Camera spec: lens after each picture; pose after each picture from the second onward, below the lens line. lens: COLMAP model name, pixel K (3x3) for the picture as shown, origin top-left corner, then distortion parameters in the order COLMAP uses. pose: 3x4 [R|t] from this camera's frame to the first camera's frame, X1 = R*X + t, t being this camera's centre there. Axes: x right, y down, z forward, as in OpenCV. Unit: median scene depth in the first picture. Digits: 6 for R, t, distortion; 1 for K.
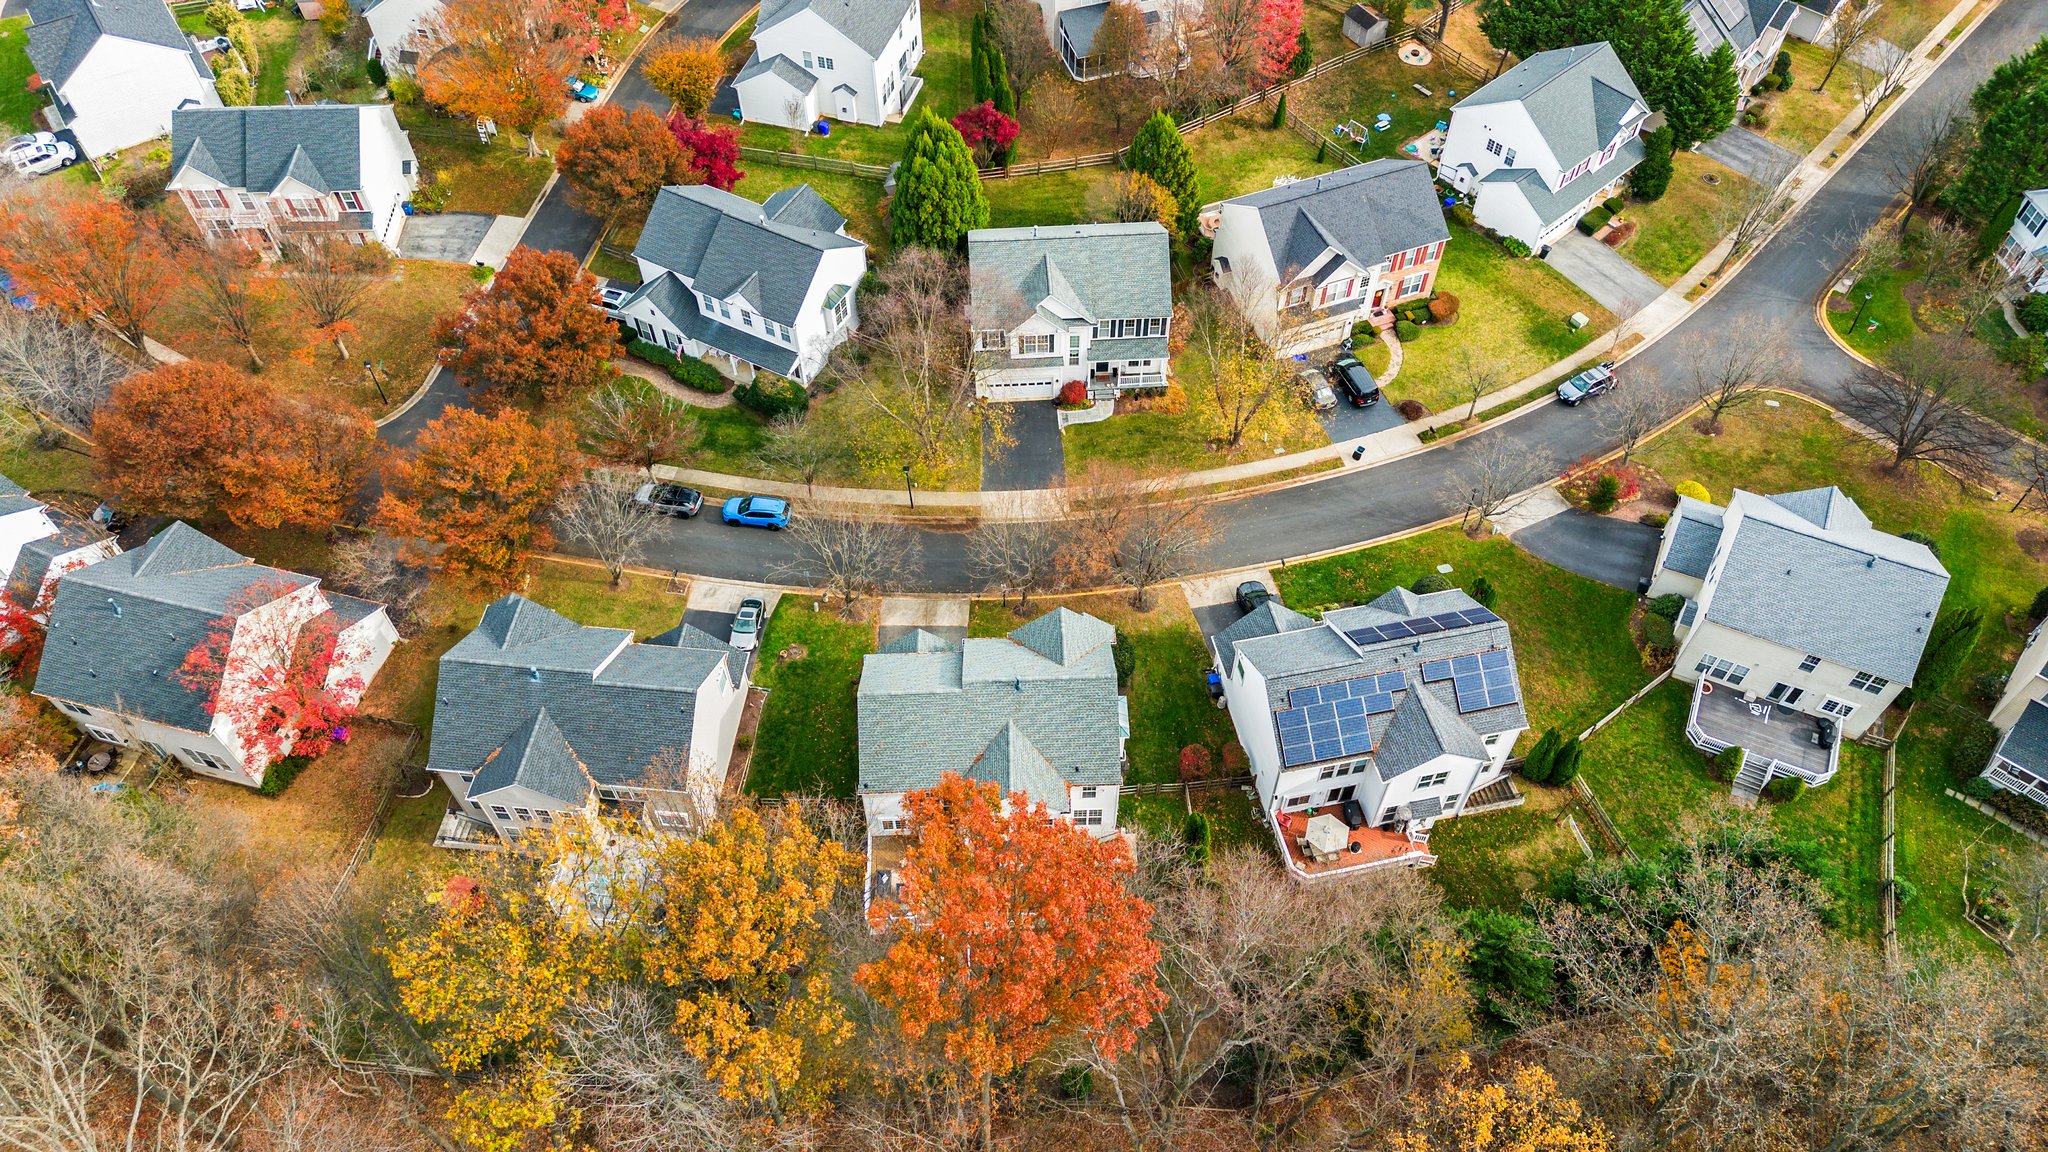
lens RADIAL K [[1451.9, 0, 1029.4], [0, 1451.9, 566.0], [0, 0, 1]] dist [0.070756, -0.072452]
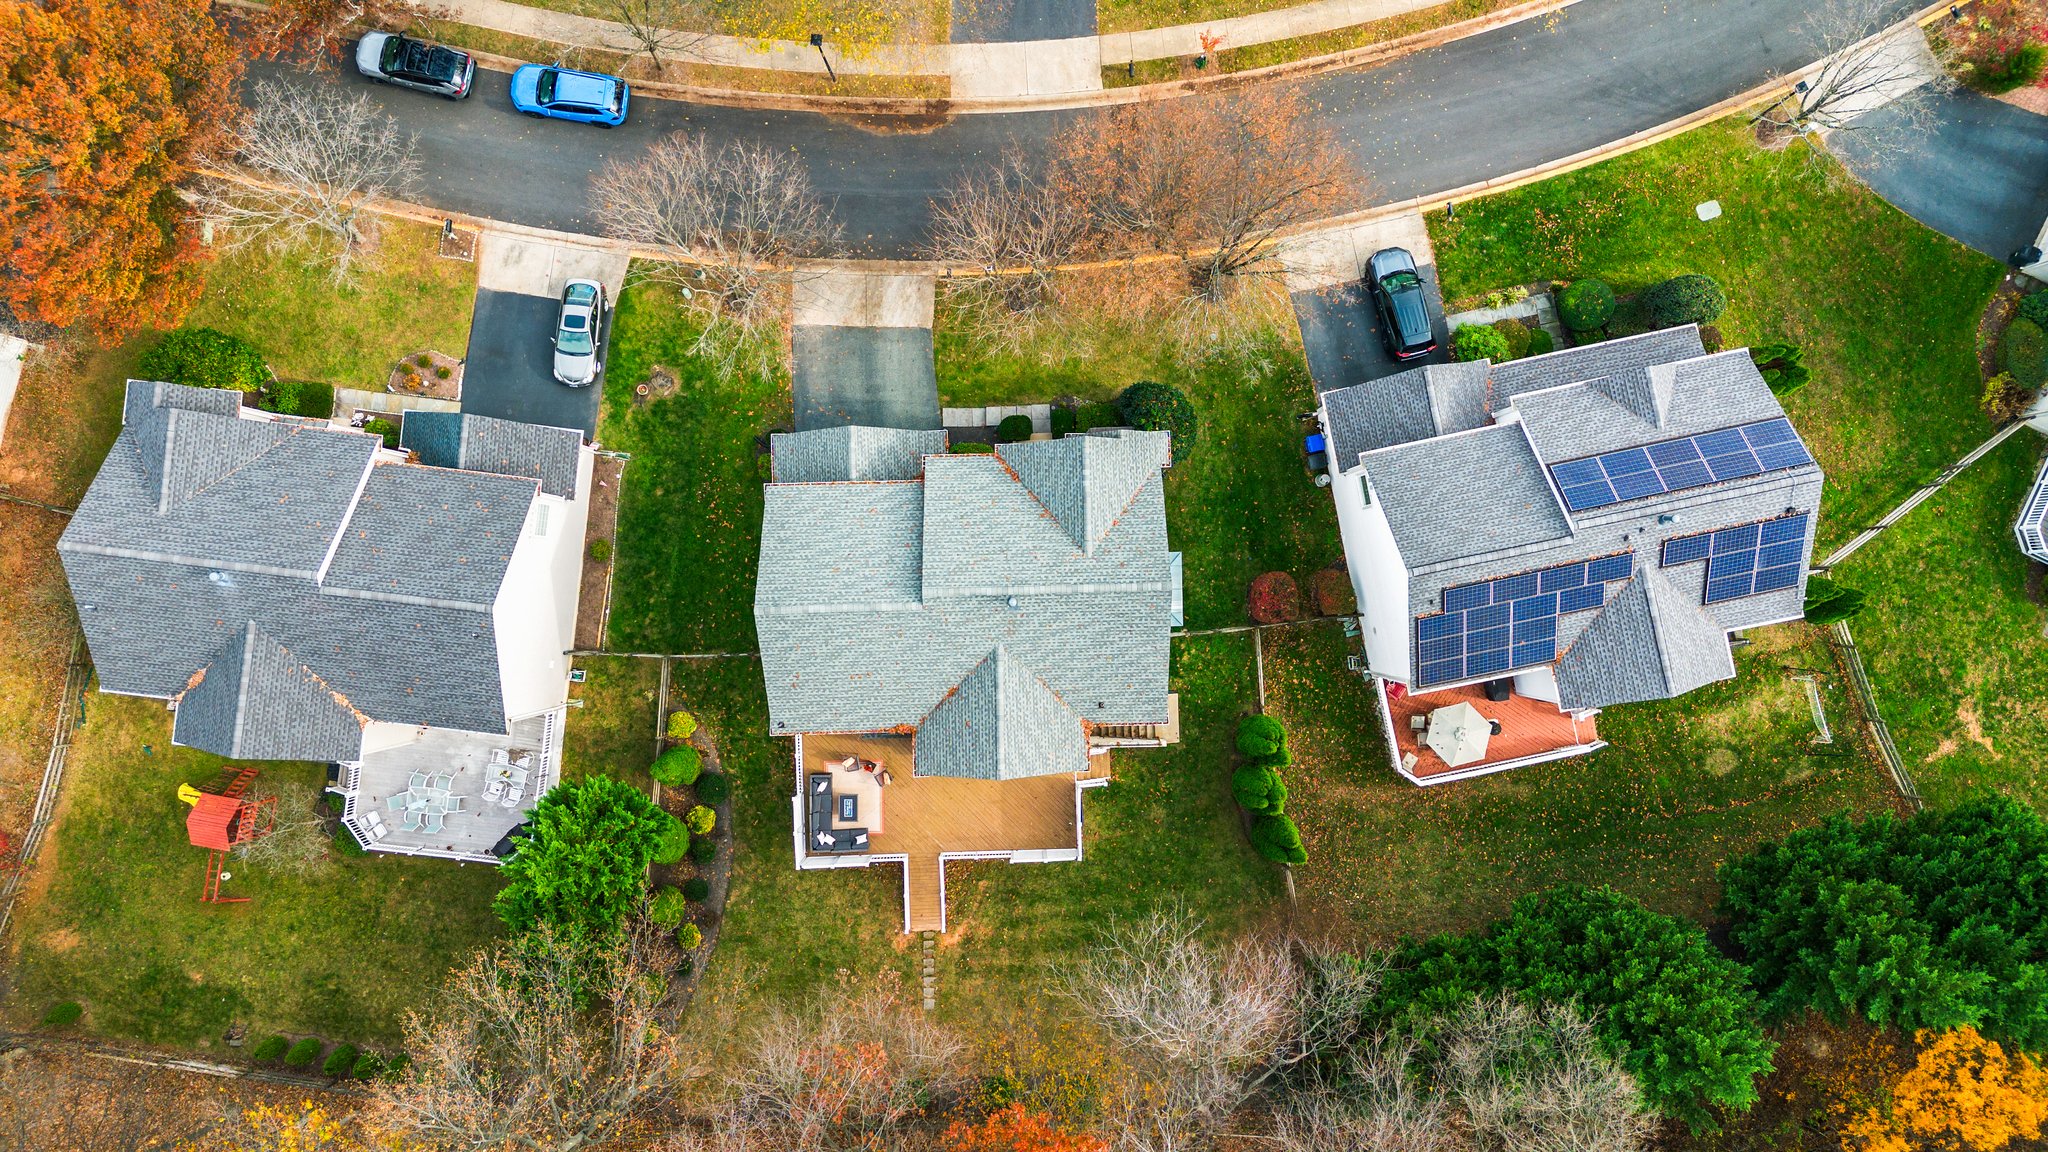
lens RADIAL K [[1451.9, 0, 1028.6], [0, 1451.9, 577.5], [0, 0, 1]] dist [0.070756, -0.072452]
pose [[0.999935, 0.008413, 0.007655, -0.004901], [-0.011325, 0.799015, 0.601205, -0.266700], [-0.001059, -0.601253, 0.799058, 0.453179]]
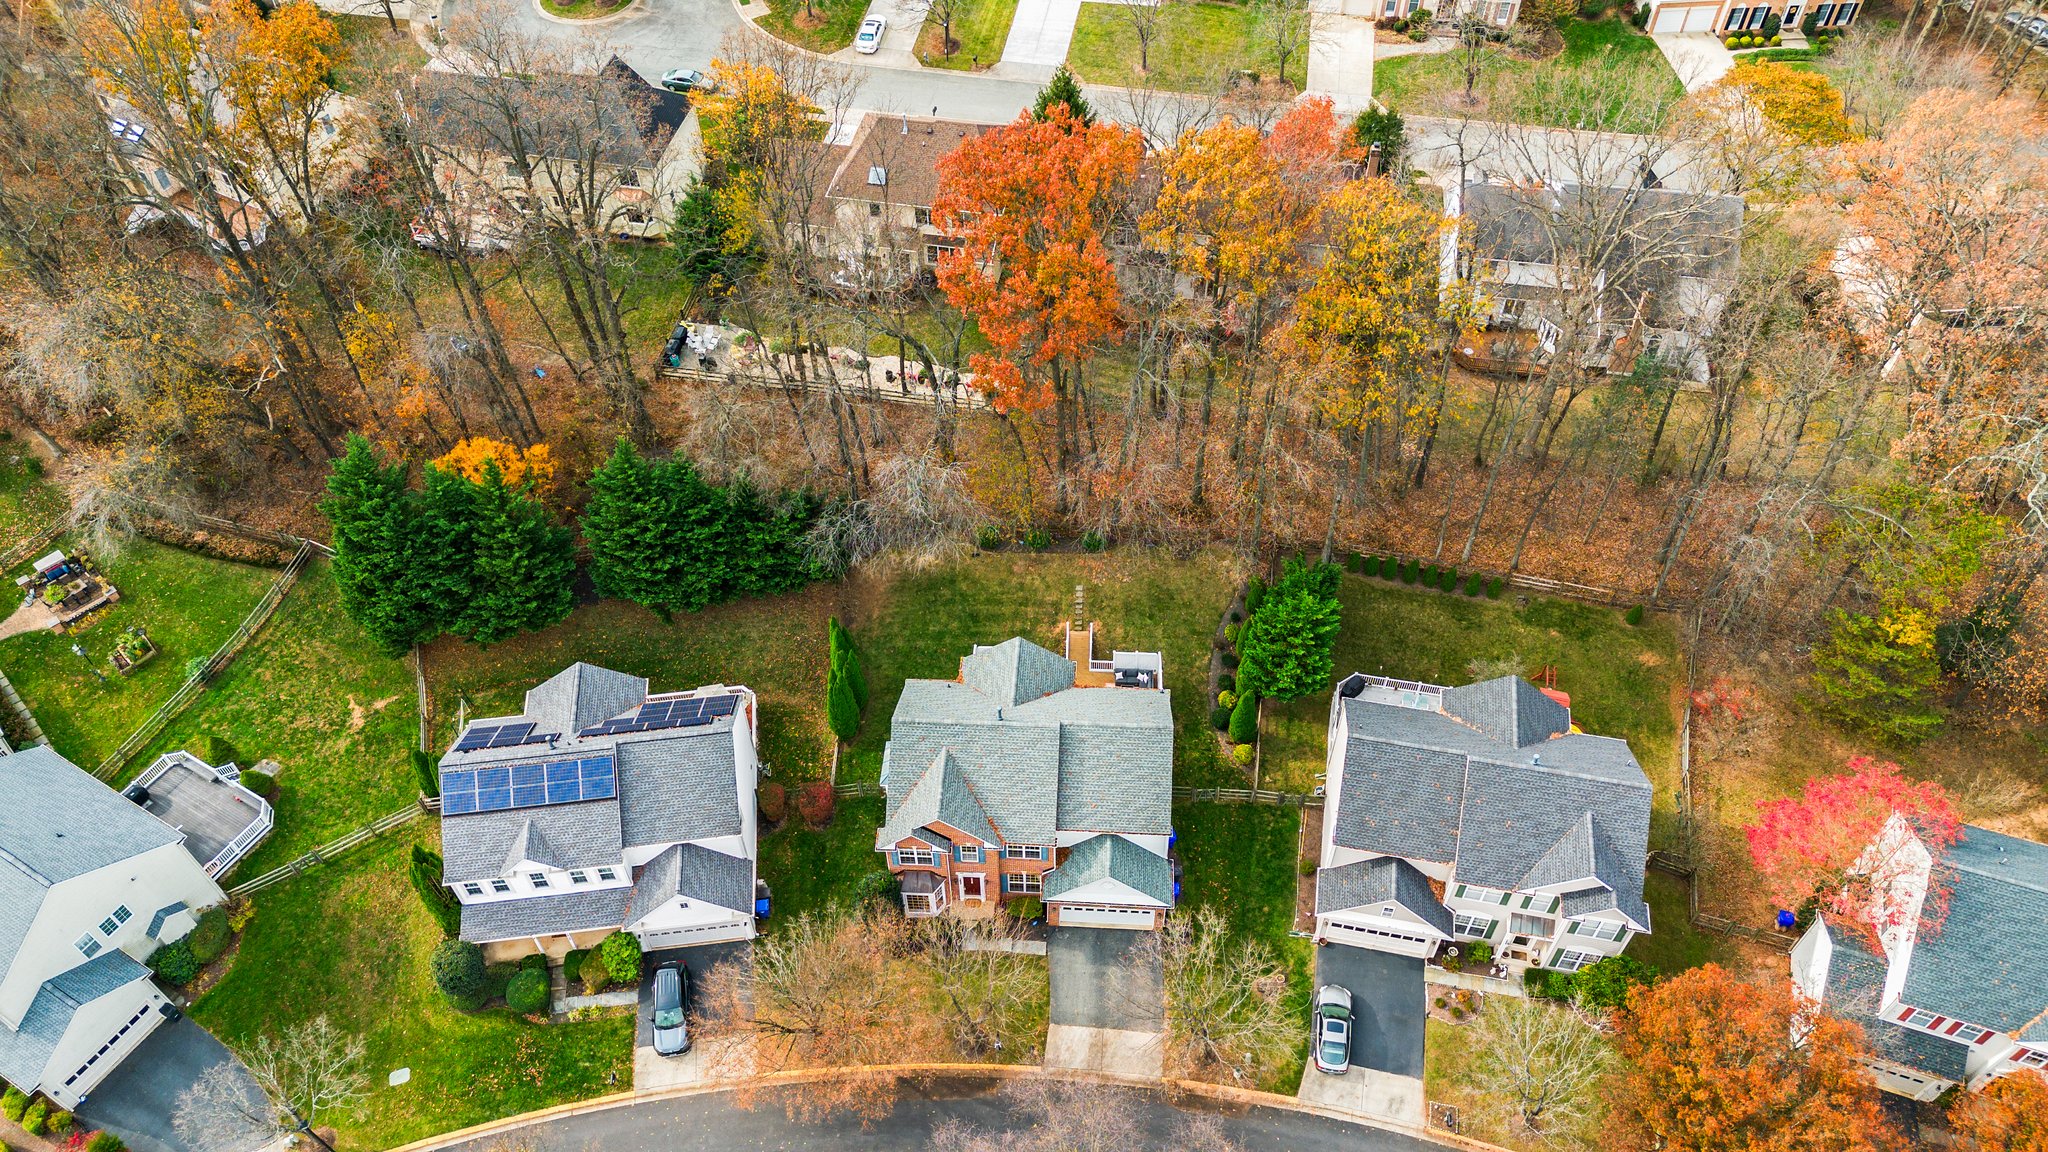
lens RADIAL K [[1451.9, 0, 1026.2], [0, 1451.9, 573.3], [0, 0, 1]] dist [0.070756, -0.072452]
pose [[-0.995815, -0.058756, 0.069999, -0.074875], [0.080027, -0.190750, 0.978371, -0.716119], [-0.044133, 0.979879, 0.194654, 0.647523]]
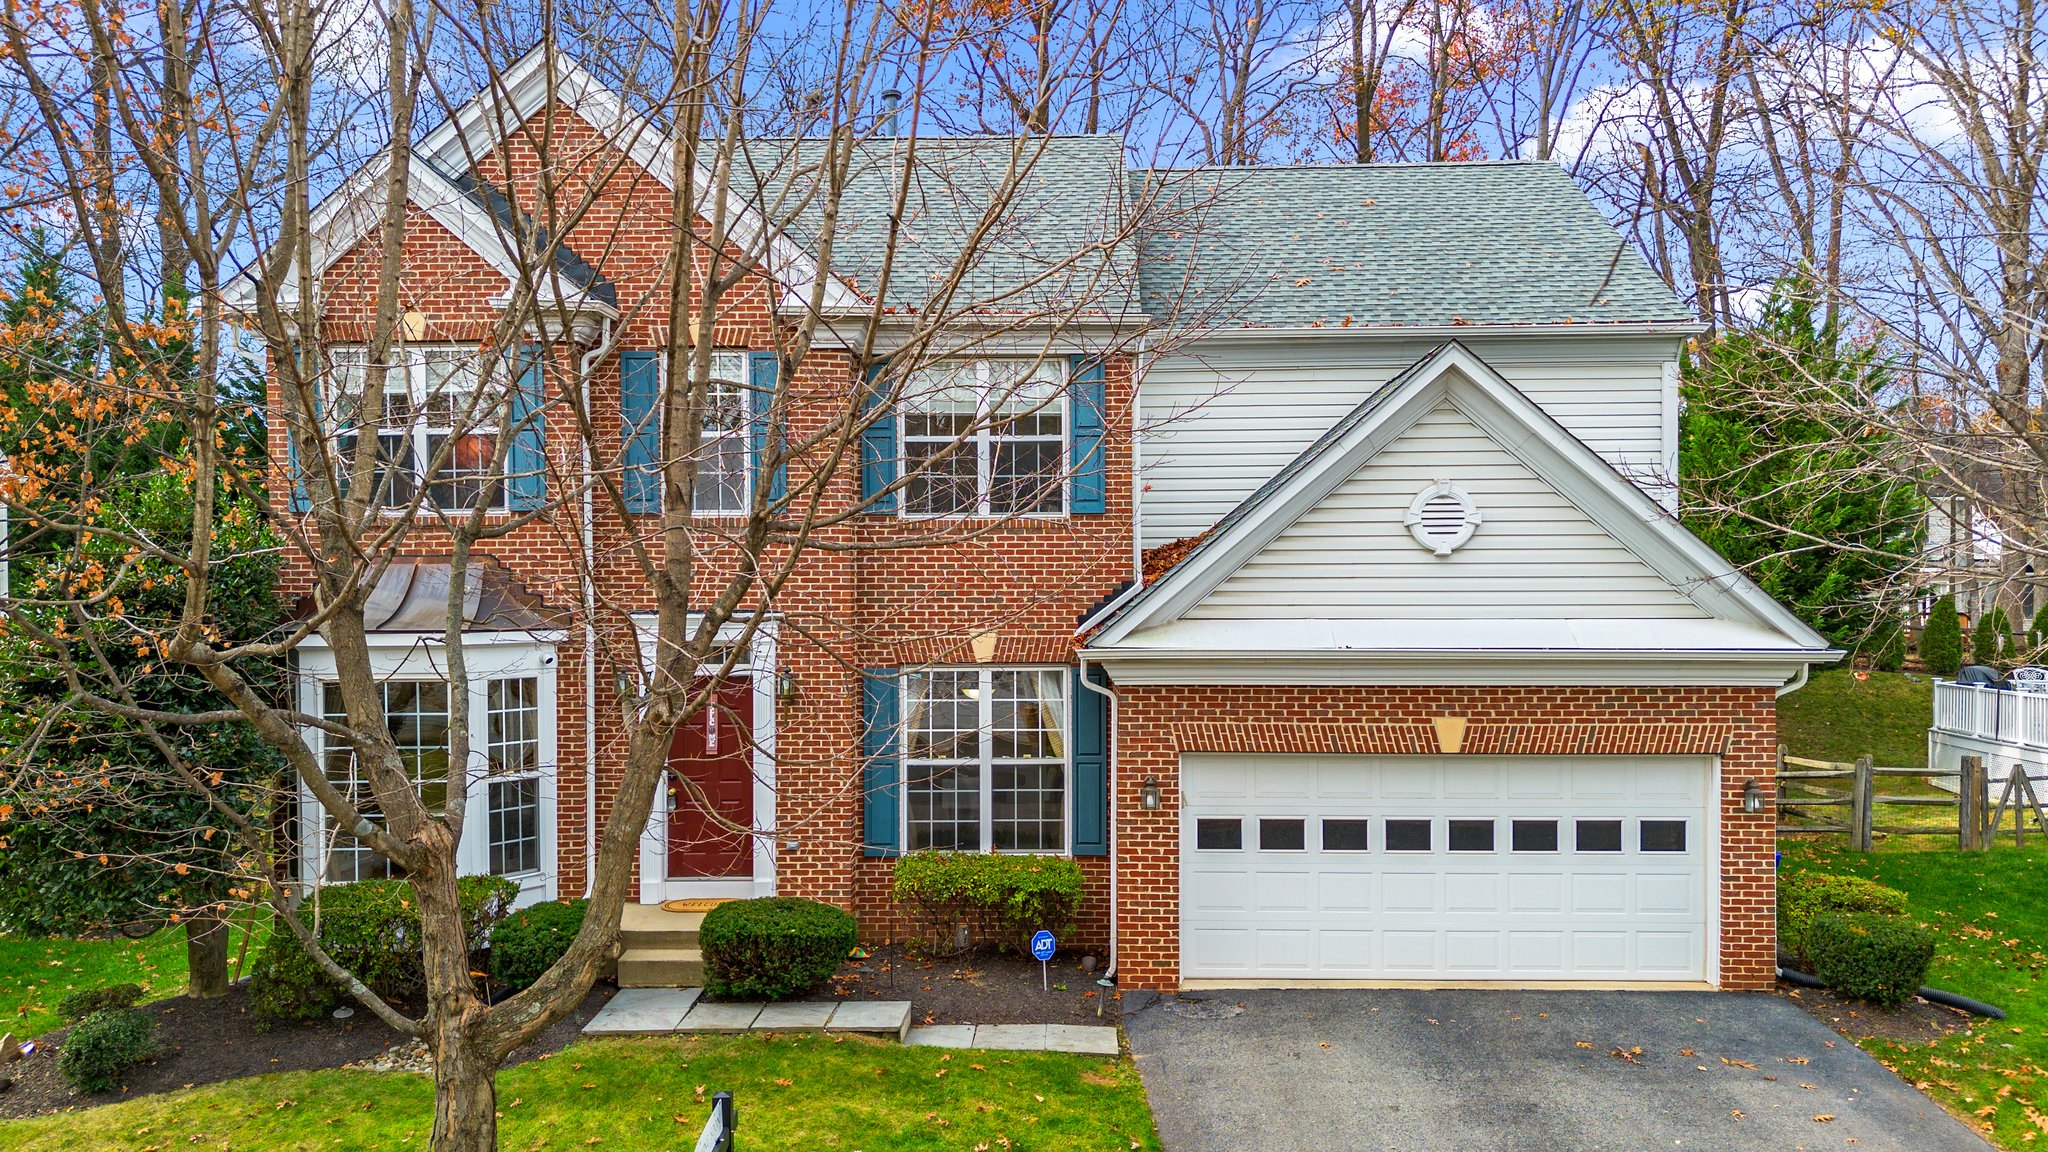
lens RADIAL K [[1451.9, 0, 1049.5], [0, 1451.9, 637.5], [0, 0, 1]] dist [0.070756, -0.072452]
pose [[-0.998722, 0.009977, 0.049549, -0.040515], [0.045733, 0.595778, 0.801846, -0.059405], [-0.021521, 0.803087, -0.595472, 1.077229]]
